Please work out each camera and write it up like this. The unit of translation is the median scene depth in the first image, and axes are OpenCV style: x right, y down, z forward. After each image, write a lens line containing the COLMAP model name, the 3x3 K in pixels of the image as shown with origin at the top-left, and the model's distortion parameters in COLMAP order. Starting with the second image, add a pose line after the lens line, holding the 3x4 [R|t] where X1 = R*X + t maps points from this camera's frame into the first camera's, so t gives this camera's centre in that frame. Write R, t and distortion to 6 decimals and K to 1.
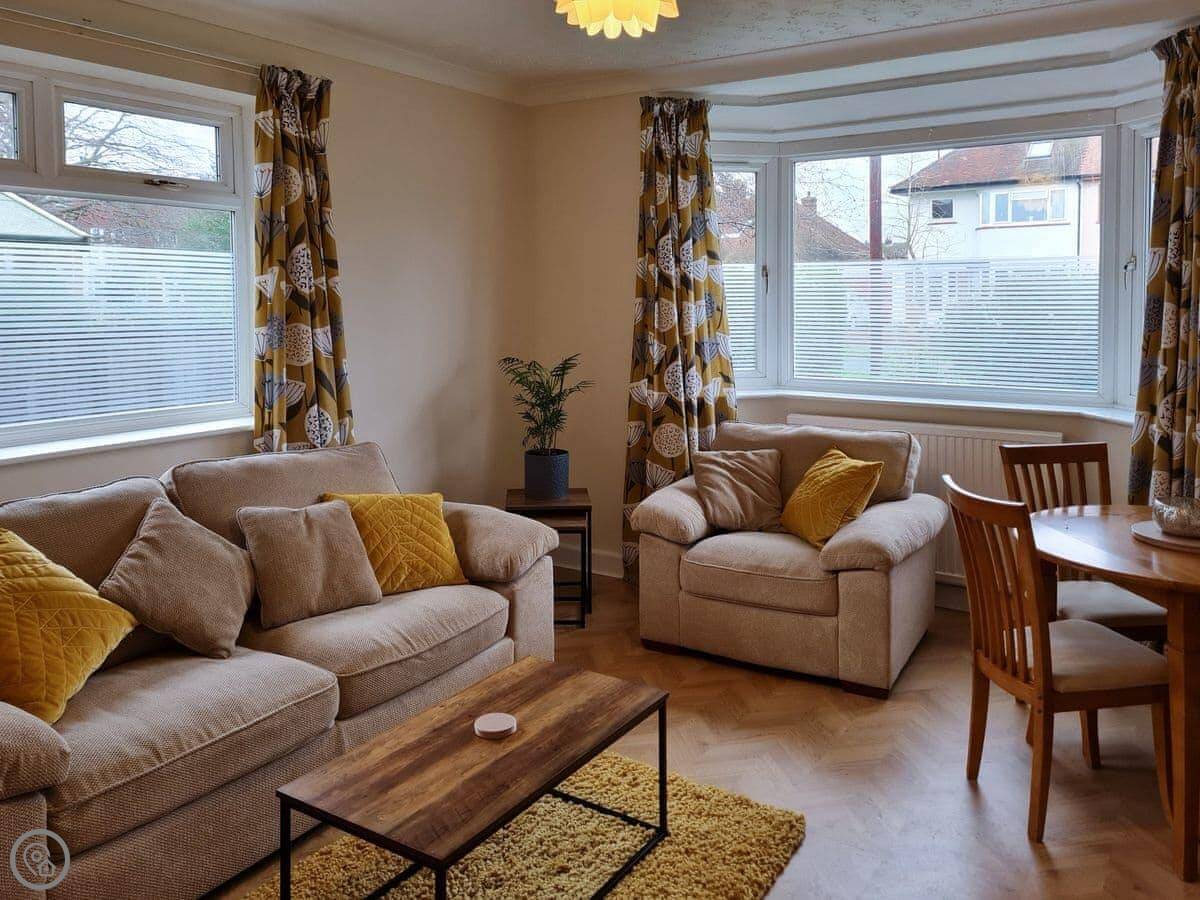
lens RADIAL K [[952.8, 0, 596.9], [0, 952.8, 319.8], [0, 0, 1]] dist [0.006556, -0.005506]
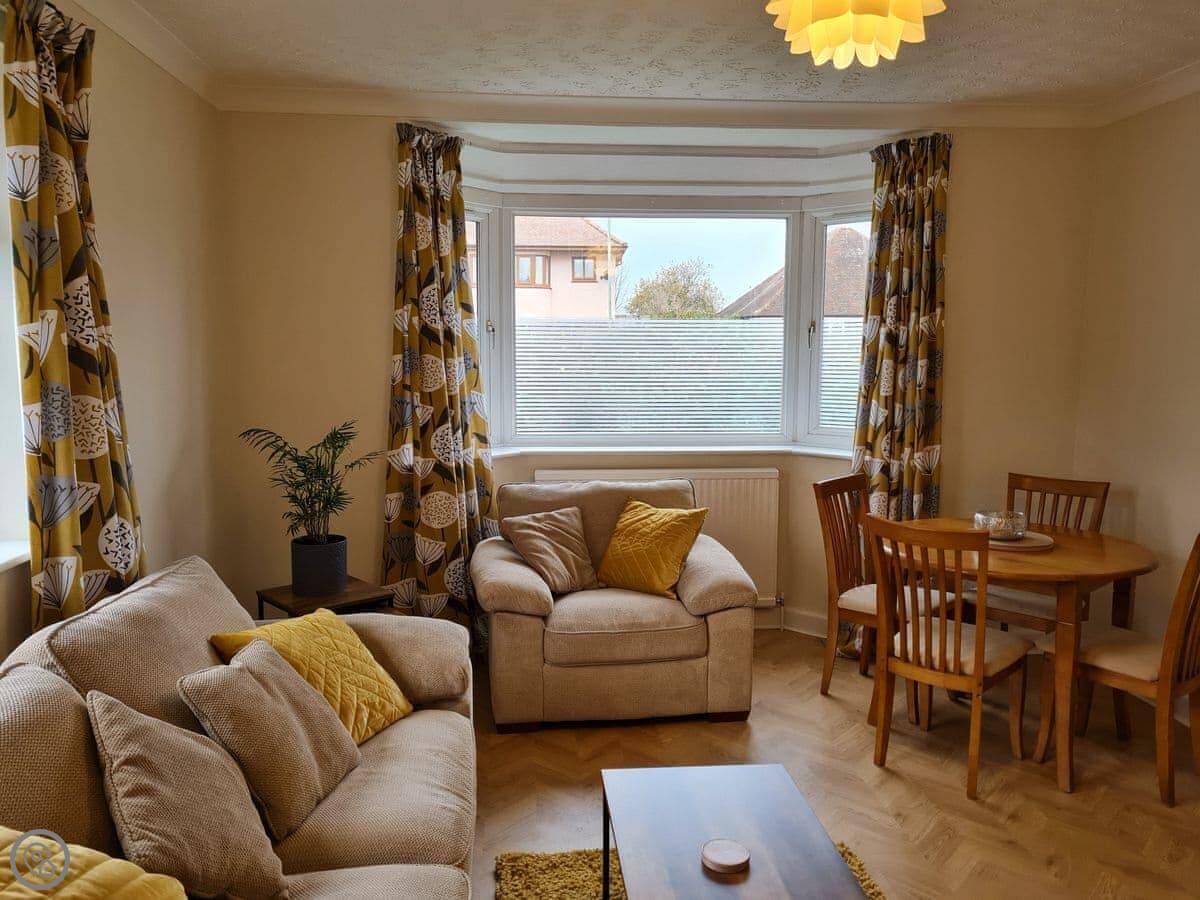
lens RADIAL K [[908.8, 0, 600.2], [0, 908.8, 436.1], [0, 0, 1]] dist [0.037020, -0.060289]
pose [[0.782310, -0.057006, 0.620275, -0.408446], [0.010574, 0.996875, 0.078281, -0.013891], [-0.622799, -0.054681, 0.780469, 0.259245]]
